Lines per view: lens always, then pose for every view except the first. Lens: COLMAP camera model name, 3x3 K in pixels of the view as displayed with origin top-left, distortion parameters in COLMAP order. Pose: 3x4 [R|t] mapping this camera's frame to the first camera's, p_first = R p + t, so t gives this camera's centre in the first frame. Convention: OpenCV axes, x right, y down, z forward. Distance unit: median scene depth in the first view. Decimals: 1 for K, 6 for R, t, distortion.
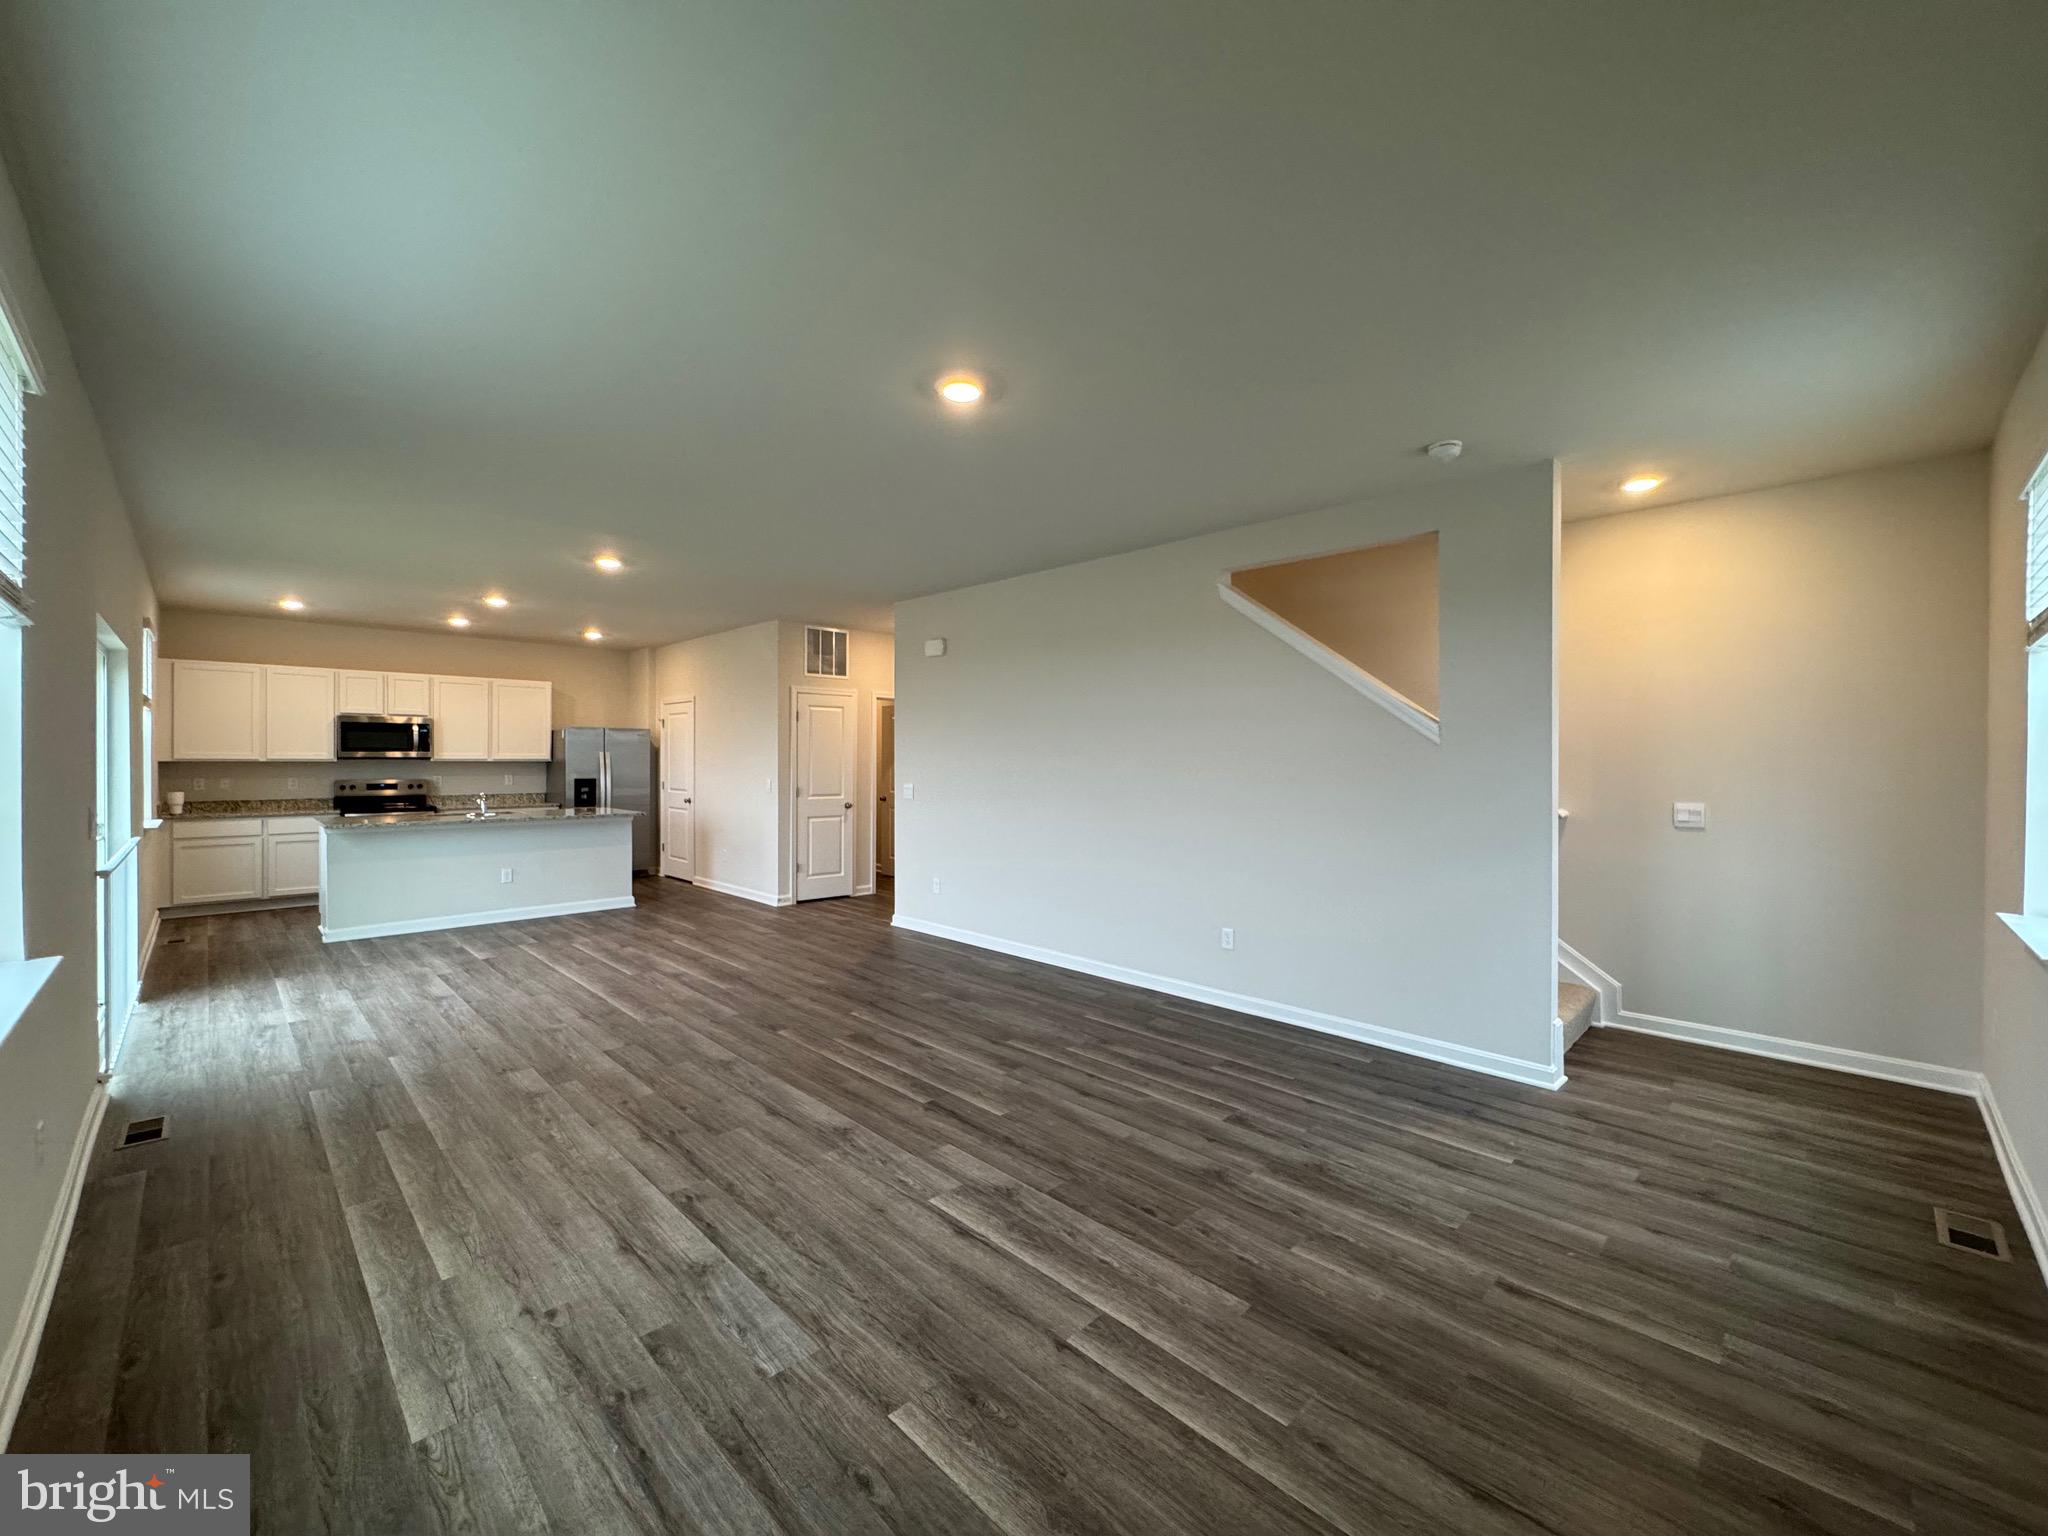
lens RADIAL K [[814.5, 0, 1015.1], [0, 814.5, 768.7], [0, 0, 1]] dist [0.000128, -0.000682]
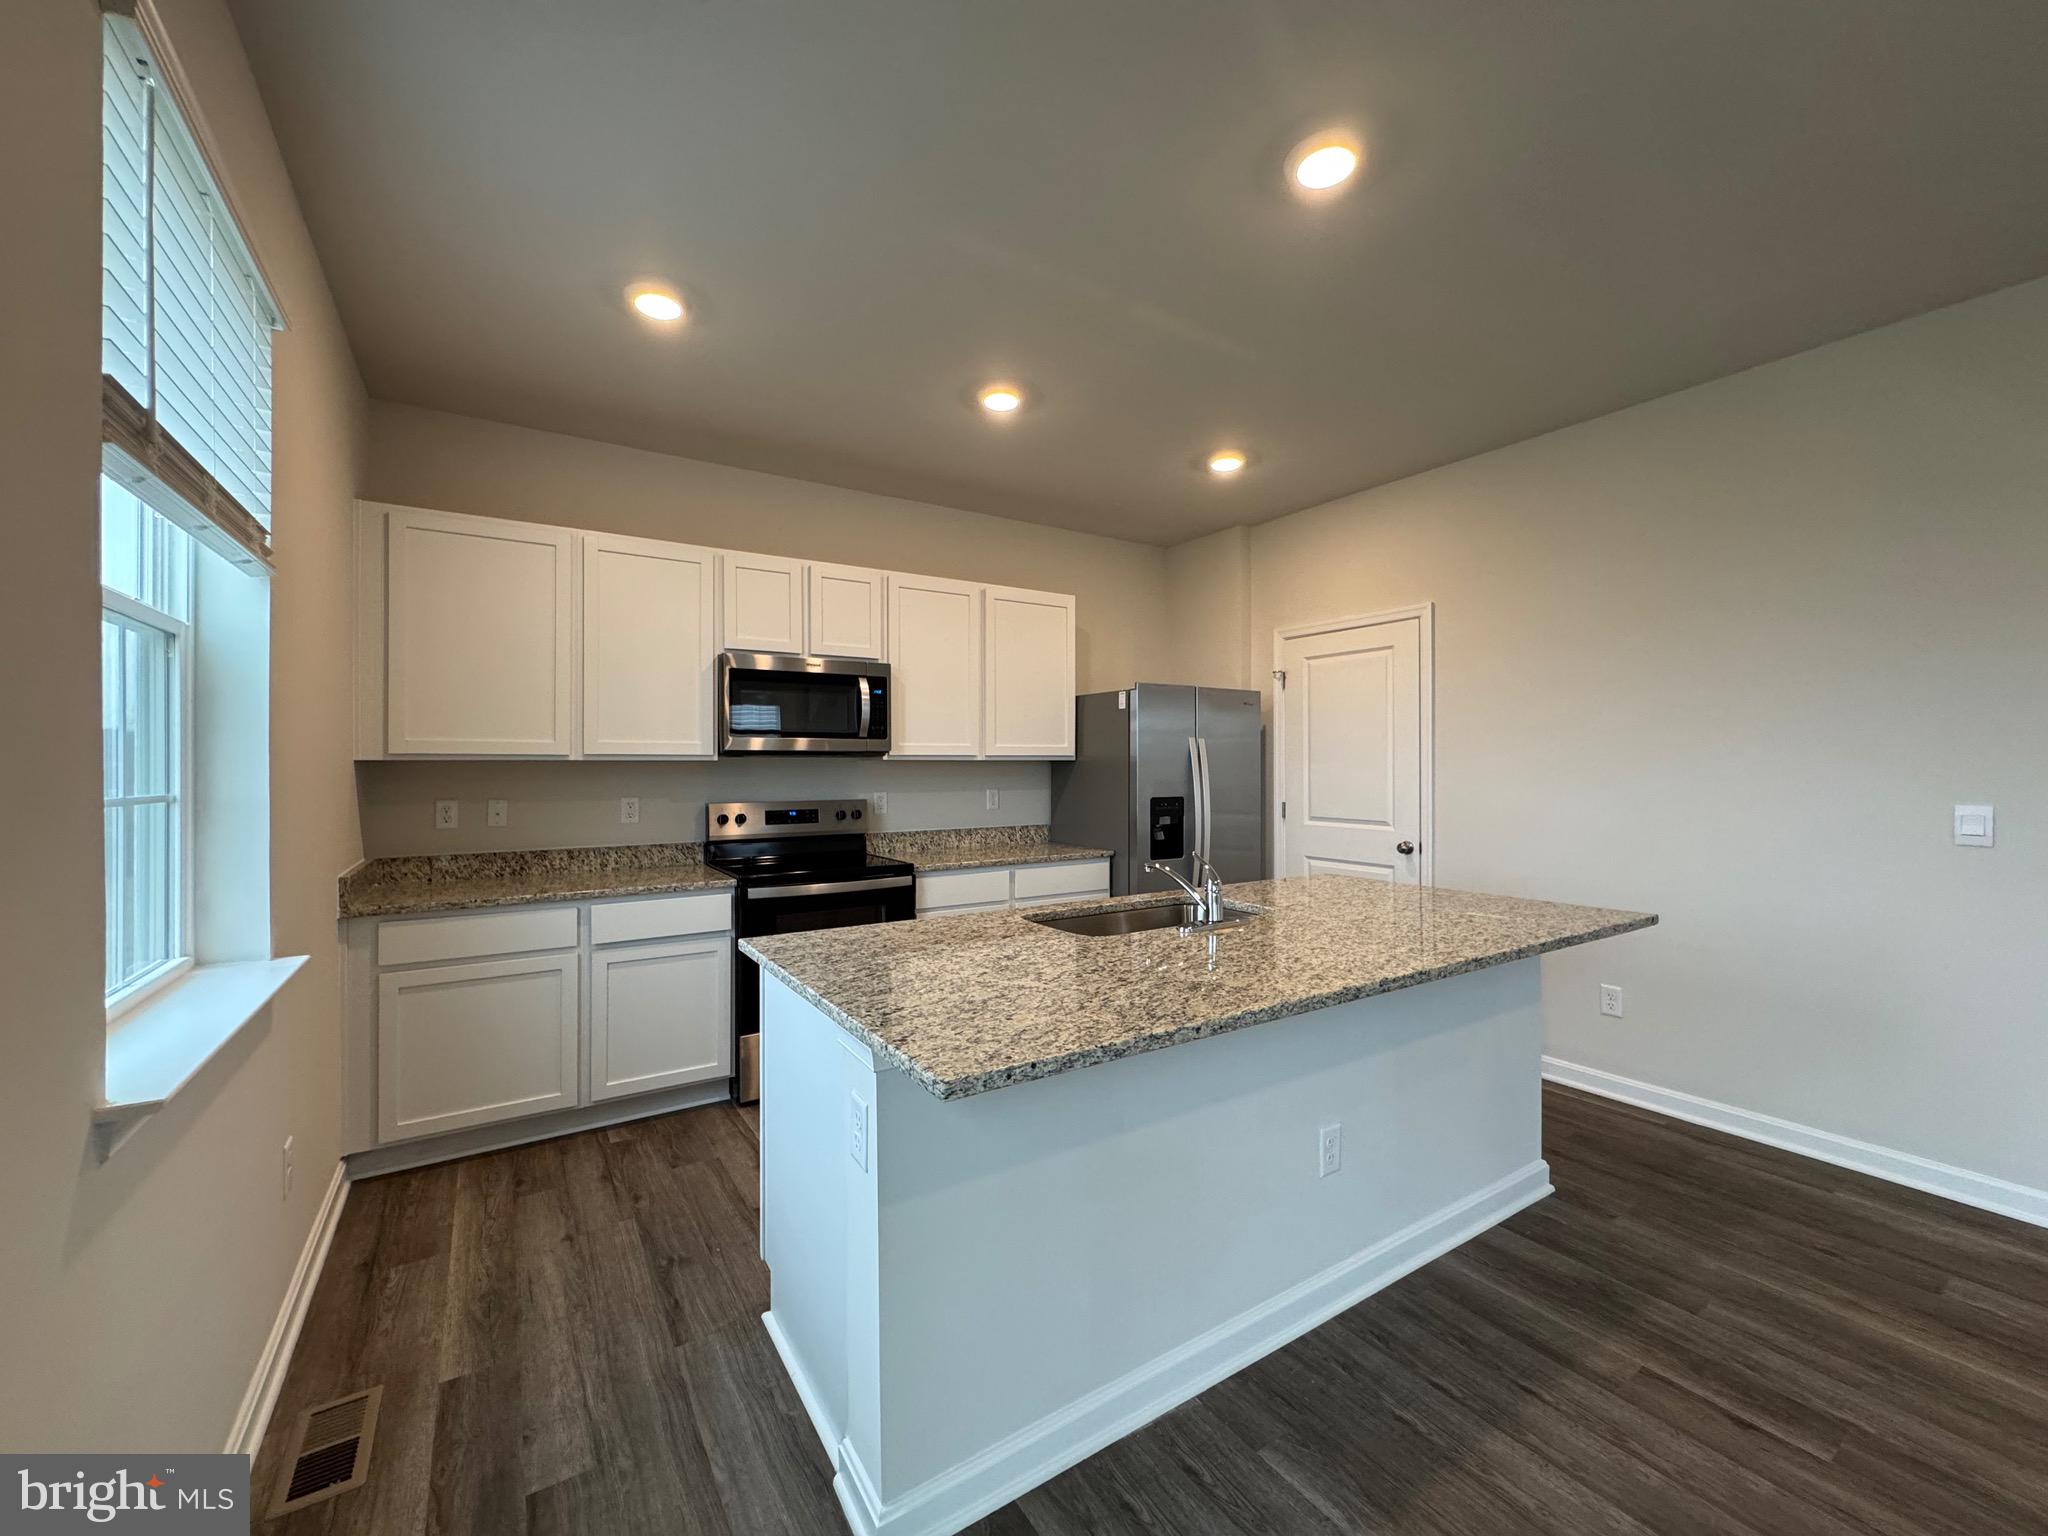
lens RADIAL K [[814.5, 0, 1027.7], [0, 814.5, 771.2], [0, 0, 1]] dist [0.000128, -0.000682]
pose [[0.979763, -0.006088, -0.200069, -1.171688], [0.005245, 0.999975, -0.004745, -0.001001], [0.200093, 0.003600, 0.979770, 1.217045]]
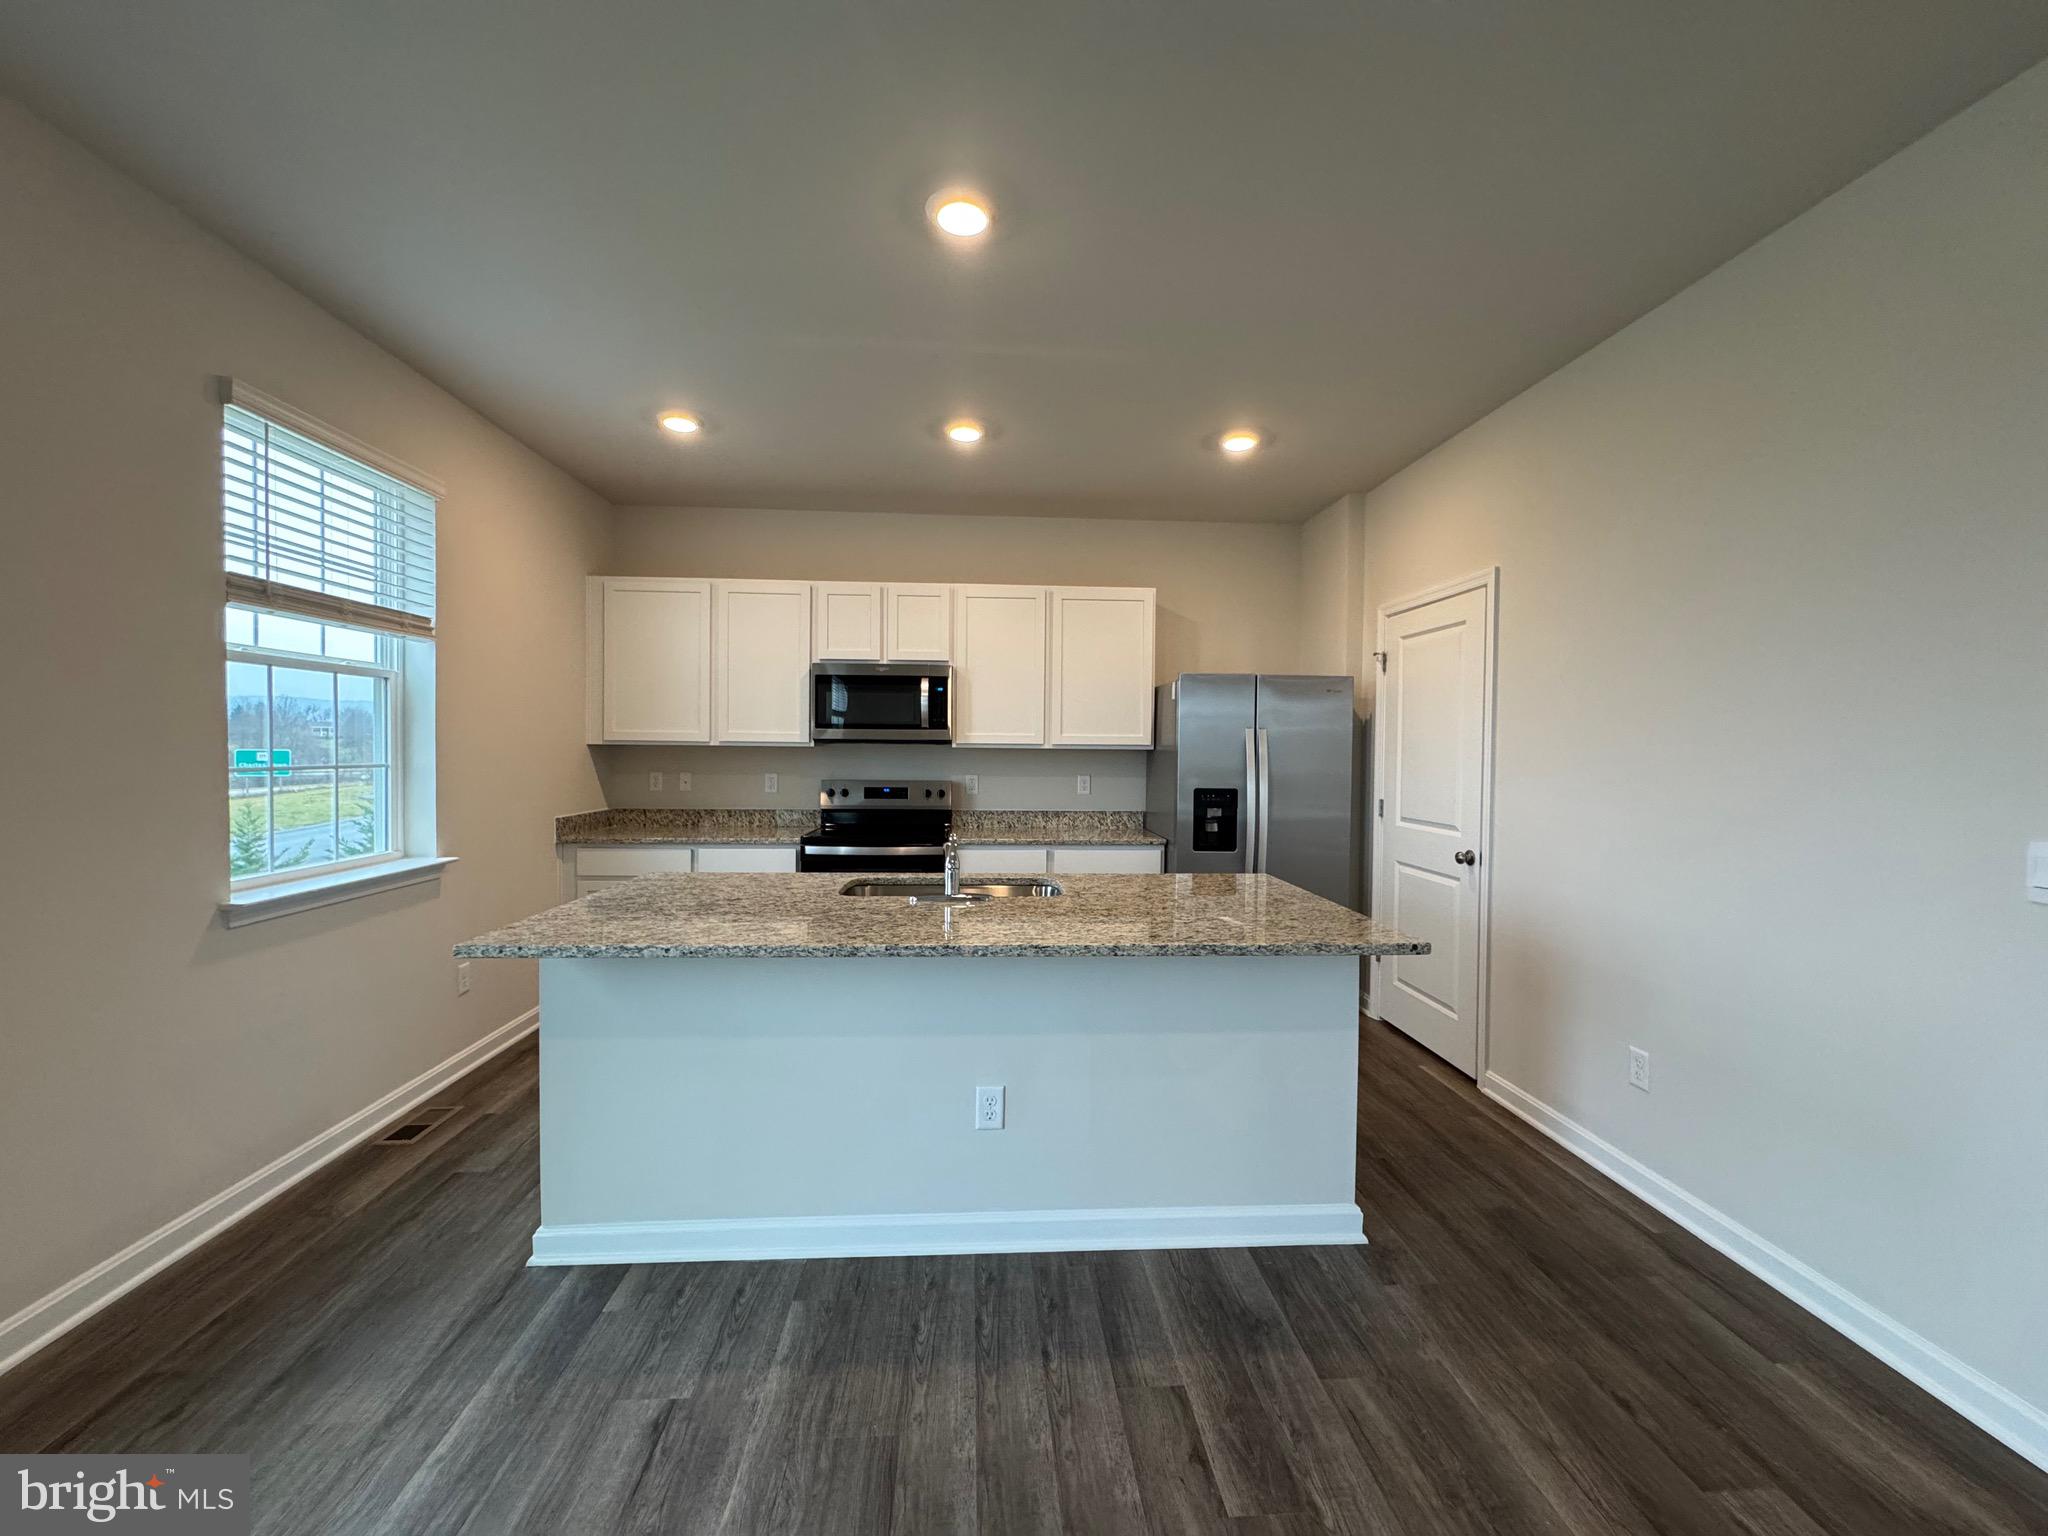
lens RADIAL K [[814.5, 0, 1026.3], [0, 814.5, 772.0], [0, 0, 1]] dist [0.000128, -0.000682]
pose [[0.759076, 0.022681, -0.650607, -0.714869], [-0.013621, 0.999727, 0.018959, -0.008676], [0.650859, -0.005529, 0.759178, 1.342963]]
